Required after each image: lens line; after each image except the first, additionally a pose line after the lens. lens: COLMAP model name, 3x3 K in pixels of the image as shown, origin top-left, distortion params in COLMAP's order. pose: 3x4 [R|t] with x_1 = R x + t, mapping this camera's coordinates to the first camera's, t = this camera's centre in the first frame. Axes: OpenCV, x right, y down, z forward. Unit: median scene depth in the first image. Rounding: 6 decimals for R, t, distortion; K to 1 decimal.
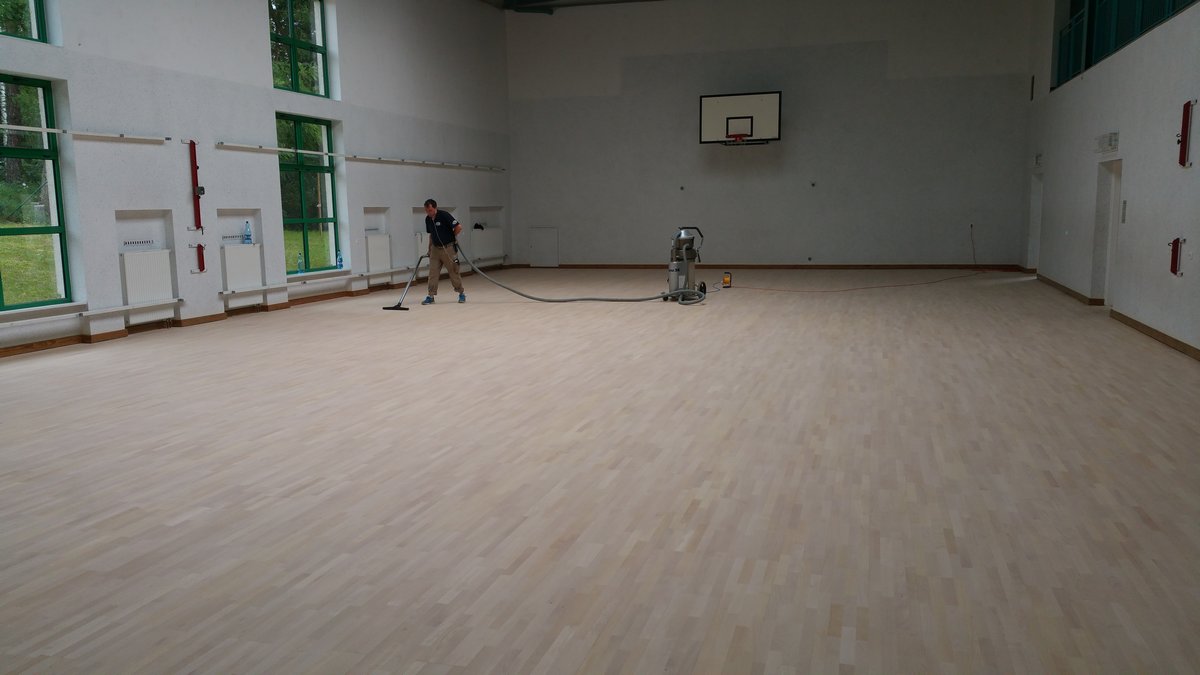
lens RADIAL K [[959.8, 0, 592.0], [0, 959.8, 345.1], [0, 0, 1]] dist [0.163820, -0.343362]
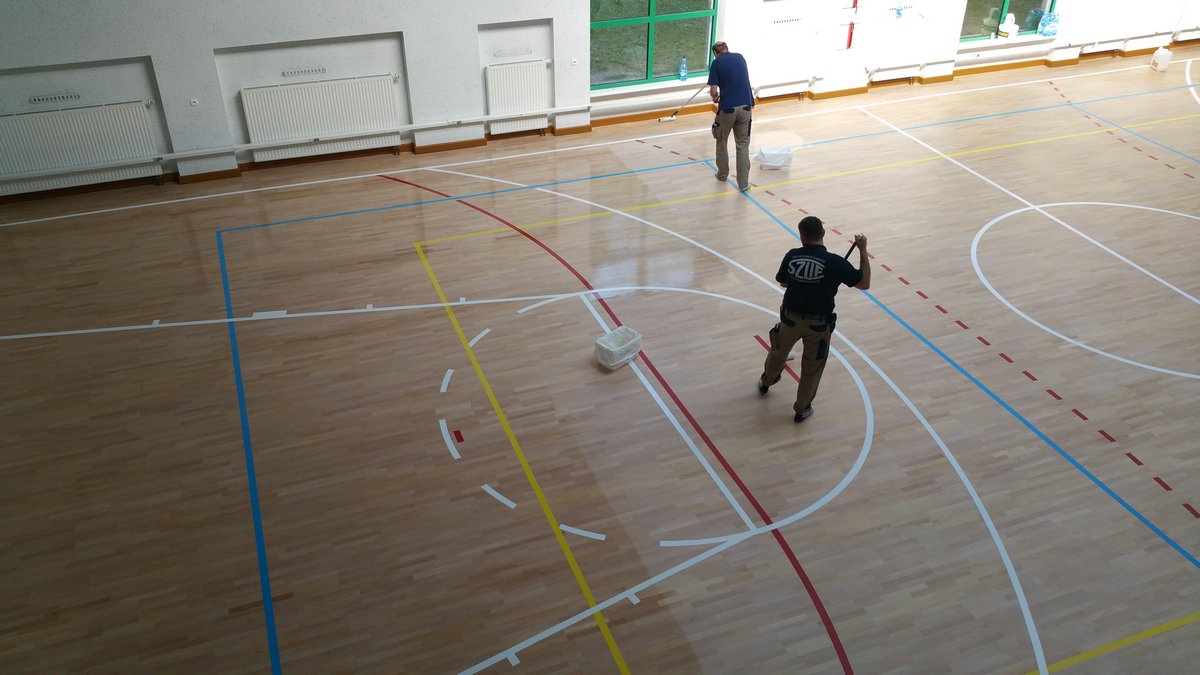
lens RADIAL K [[963.3, 0, 600.0], [0, 963.3, 337.5], [0, 0, 1]] dist [0.165314, -0.340874]
pose [[0.608336, 0.446354, -0.656274, 0.250620], [-0.130311, 0.871825, 0.472166, -0.243571], [0.782909, -0.201716, 0.588527, 0.087445]]
